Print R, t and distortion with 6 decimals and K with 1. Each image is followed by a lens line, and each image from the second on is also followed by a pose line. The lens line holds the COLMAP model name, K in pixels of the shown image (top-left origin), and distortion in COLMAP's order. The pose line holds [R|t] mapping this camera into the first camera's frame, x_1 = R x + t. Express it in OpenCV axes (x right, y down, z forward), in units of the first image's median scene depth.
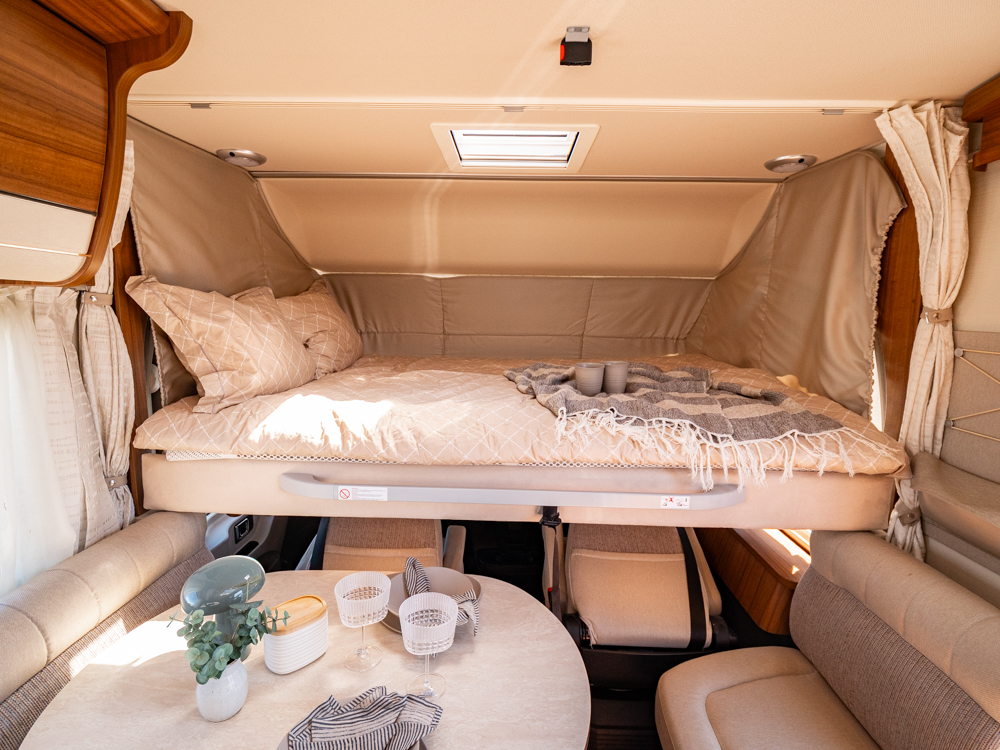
lens RADIAL K [[488.5, 0, 500.0], [0, 488.5, 375.0], [0, 0, 1]] dist [-0.013002, -0.001107]
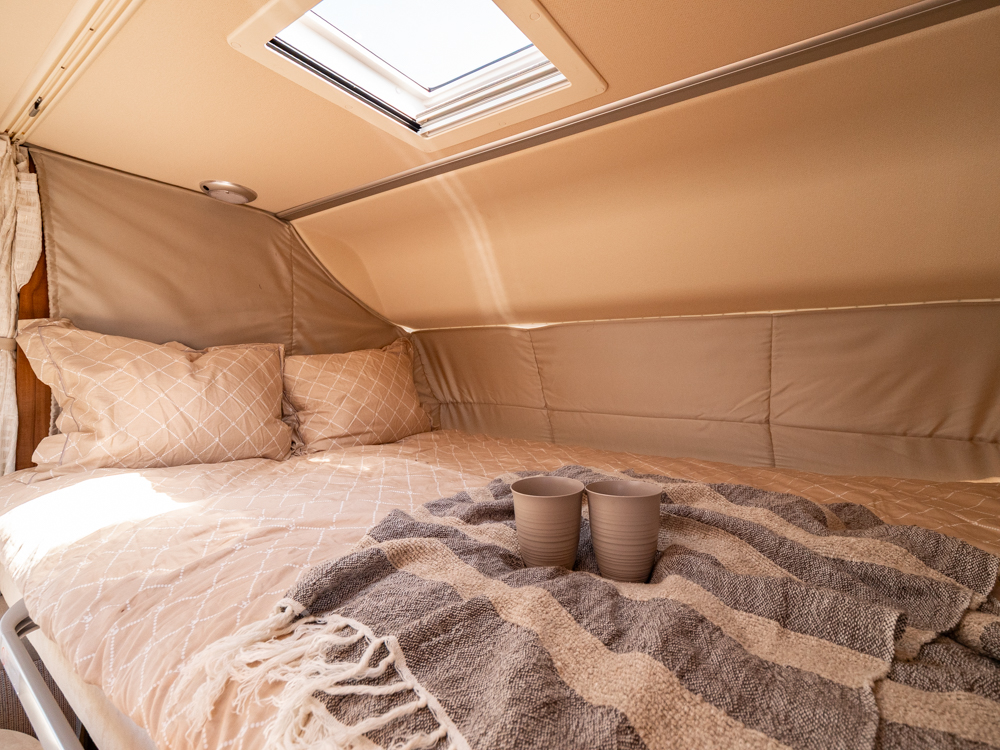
lens RADIAL K [[482.4, 0, 501.0], [0, 482.4, 377.7], [0, 0, 1]] dist [-0.013353, 0.001576]
pose [[0.817128, 0.007188, -0.576412, 0.247004], [-0.098002, 0.987098, -0.126619, -0.035383], [0.568065, 0.159954, 0.807290, 0.413640]]
